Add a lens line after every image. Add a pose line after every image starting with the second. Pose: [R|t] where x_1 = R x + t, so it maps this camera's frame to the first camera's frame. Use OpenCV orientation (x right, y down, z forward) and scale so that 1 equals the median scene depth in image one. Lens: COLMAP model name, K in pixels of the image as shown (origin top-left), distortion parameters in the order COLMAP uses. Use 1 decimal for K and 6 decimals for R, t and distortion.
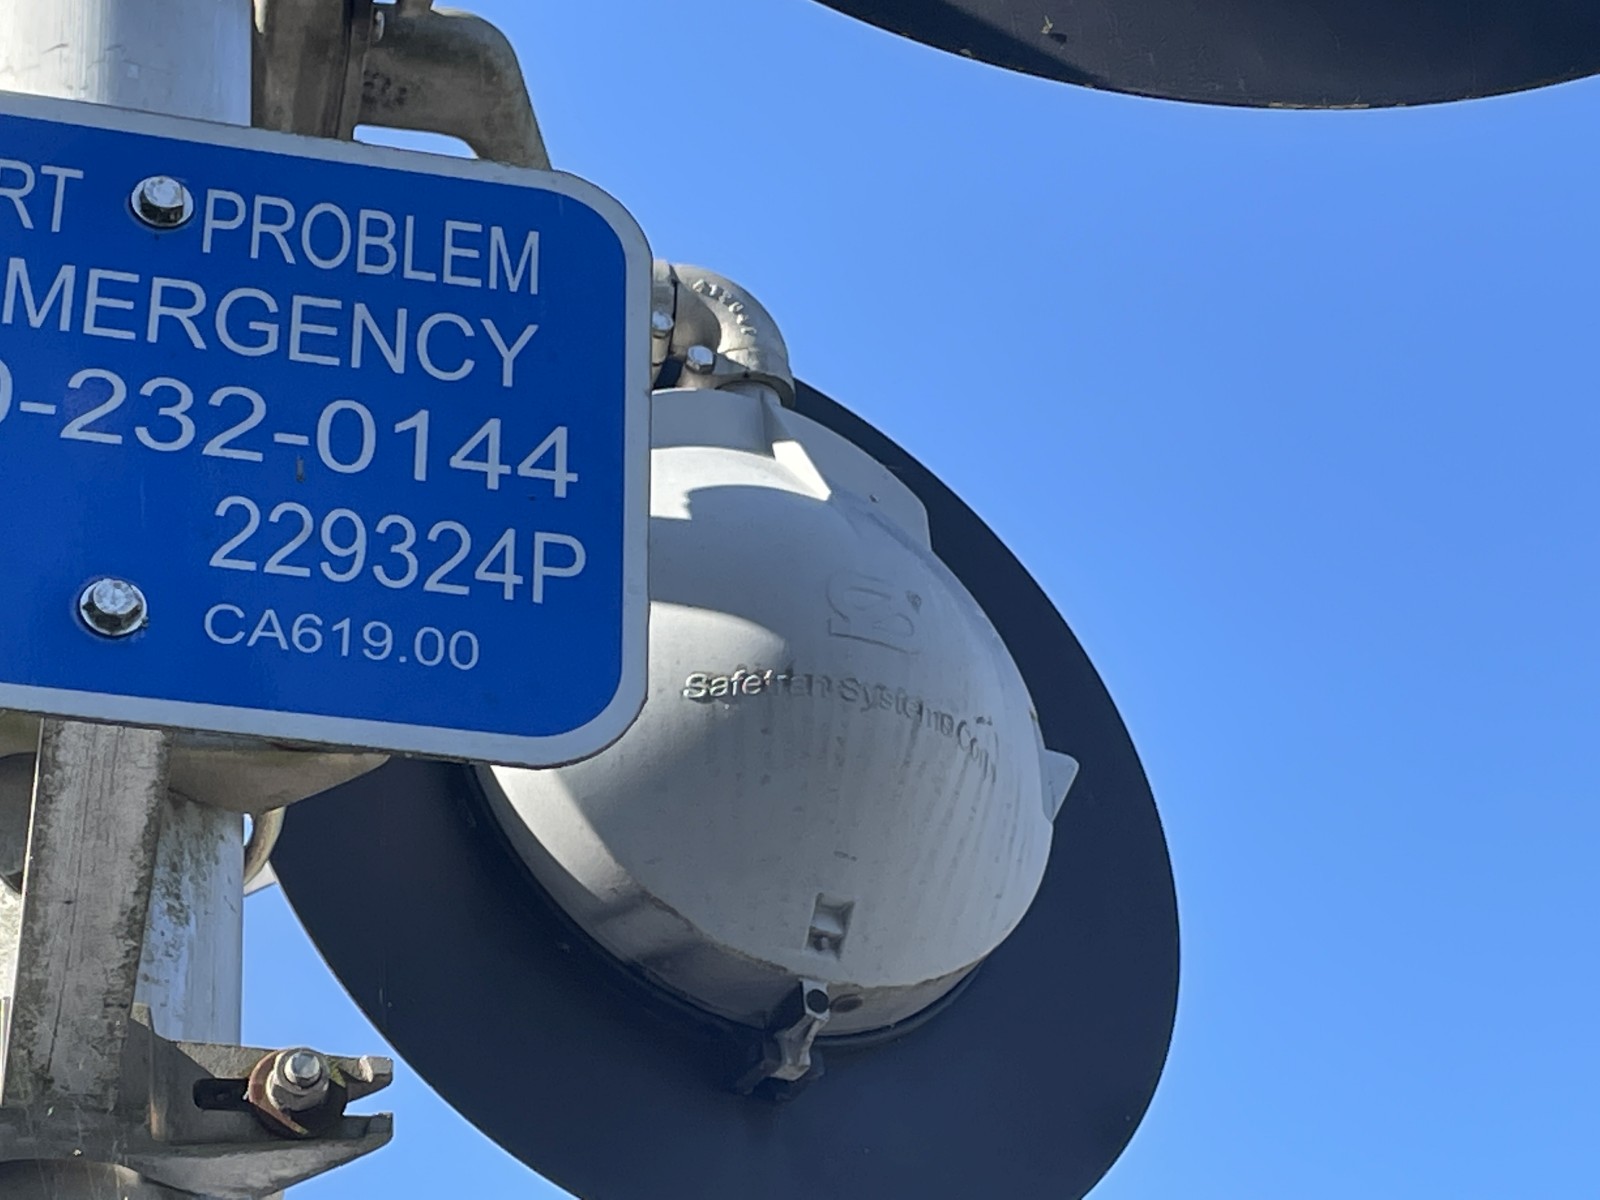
lens RADIAL K [[3951.3, 0, 805.4], [0, 3951.3, 610.9], [0, 0, 1]] dist [0.177973, 0.000000]
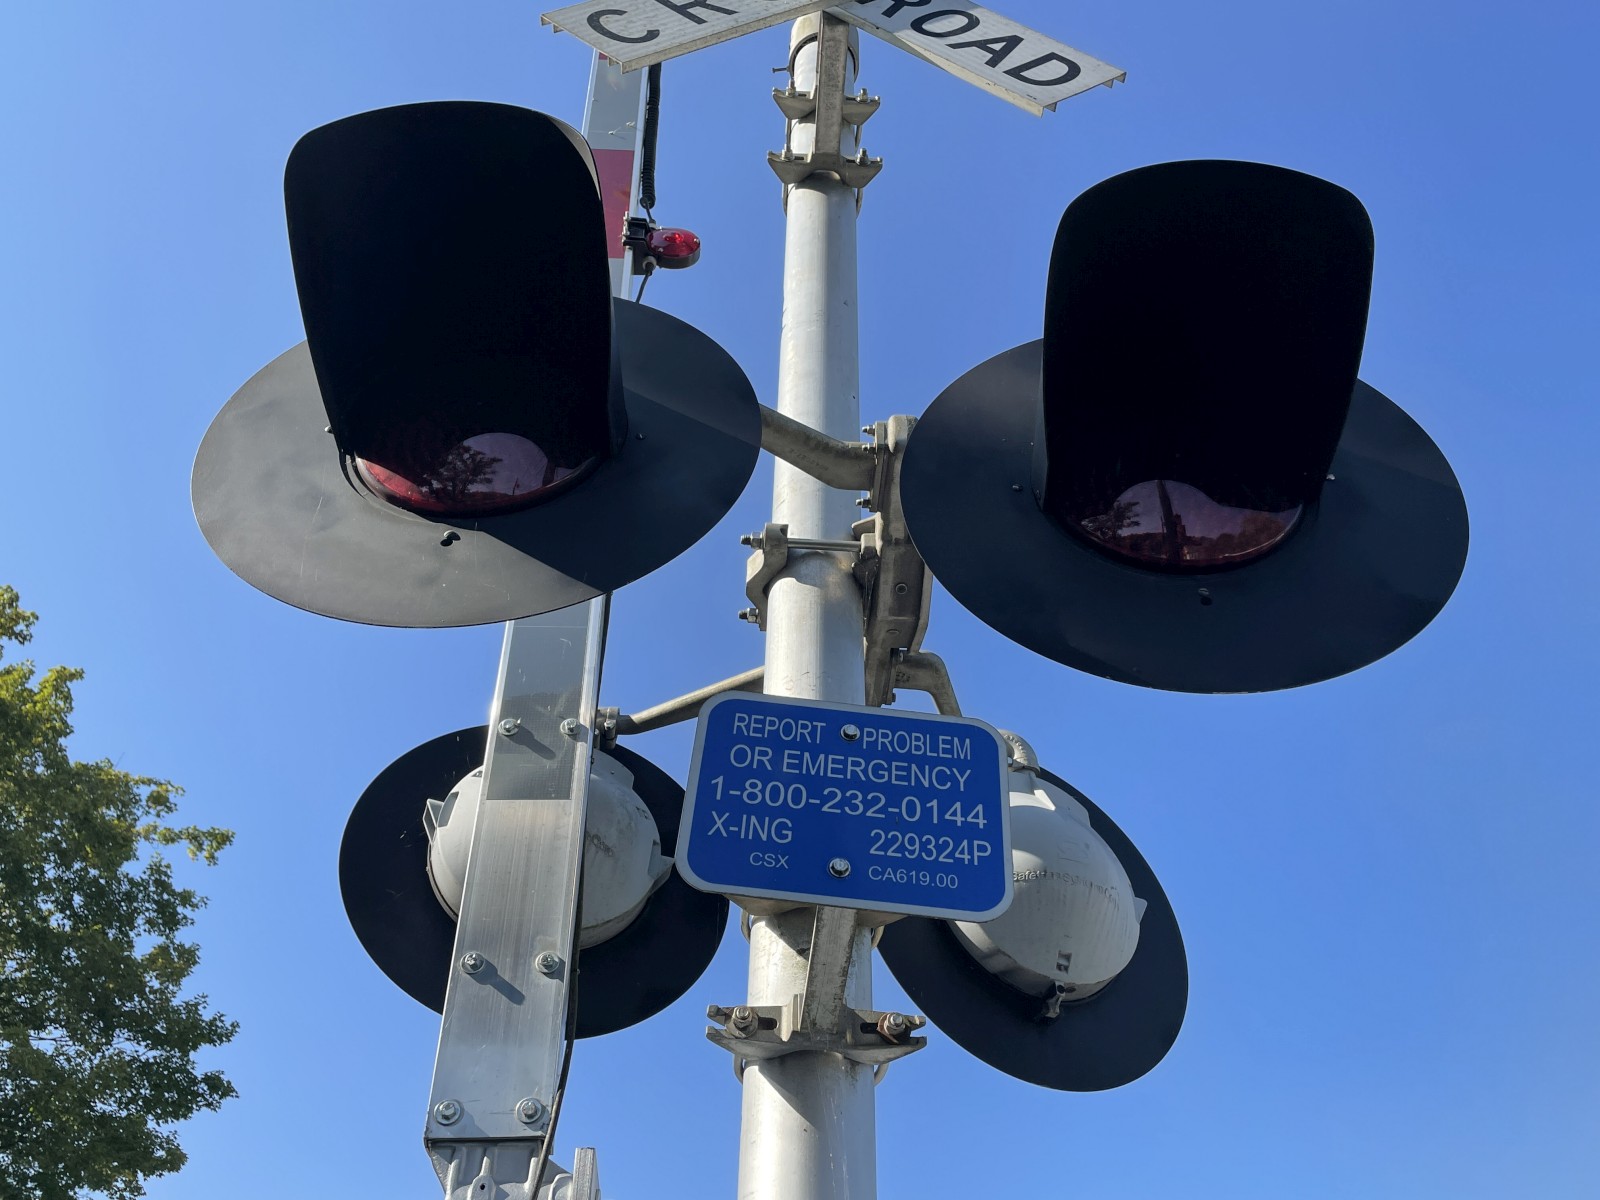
lens RADIAL K [[1314.7, 0, 808.4], [0, 1314.7, 584.8], [0, 0, 1]] dist [0.112665, -0.003622]
pose [[0.987079, -0.036896, -0.155926, -0.026822], [0.008378, 0.983681, -0.179724, -0.030433], [0.160013, 0.176095, 0.971281, -0.043408]]
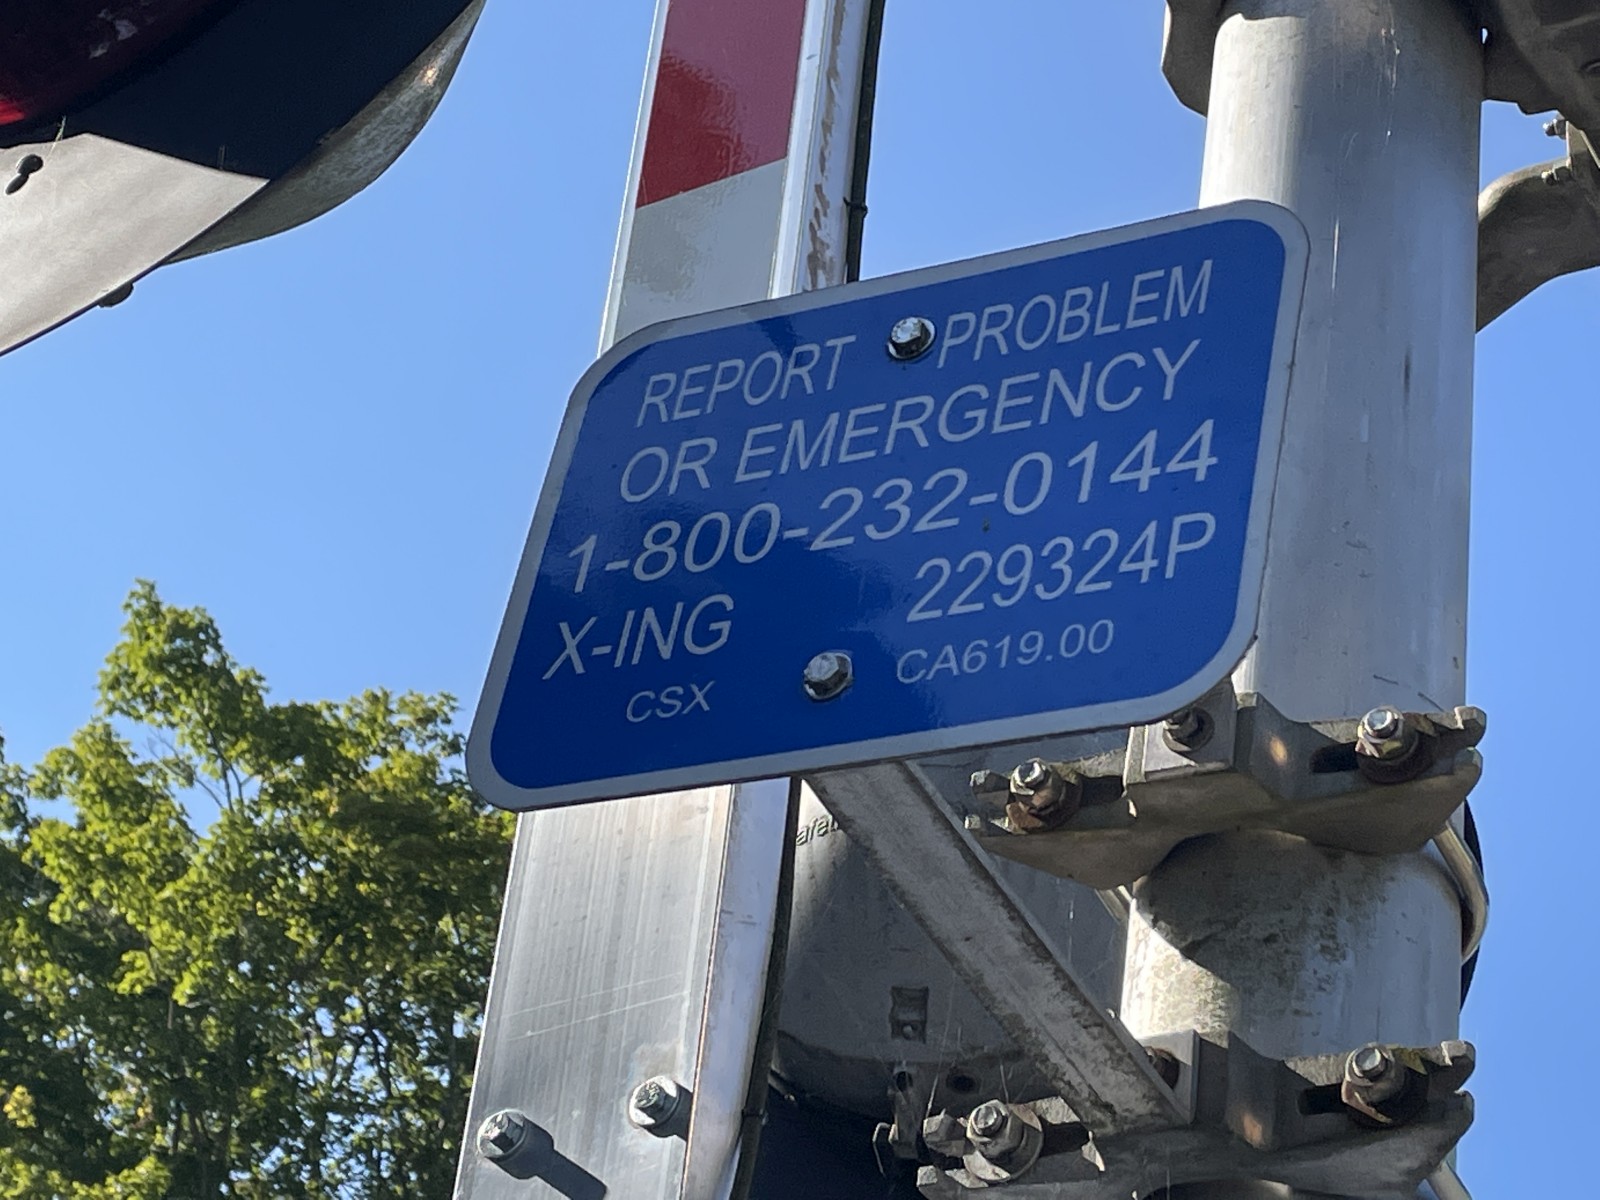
lens RADIAL K [[3465.3, 0, 802.8], [0, 3465.3, 583.3], [0, 0, 1]] dist [0.199688, 0.000000]
pose [[0.760517, -0.266809, -0.591969, 0.400867], [0.207916, 0.963741, -0.167257, 0.131505], [0.615130, 0.004123, 0.788415, 0.171518]]
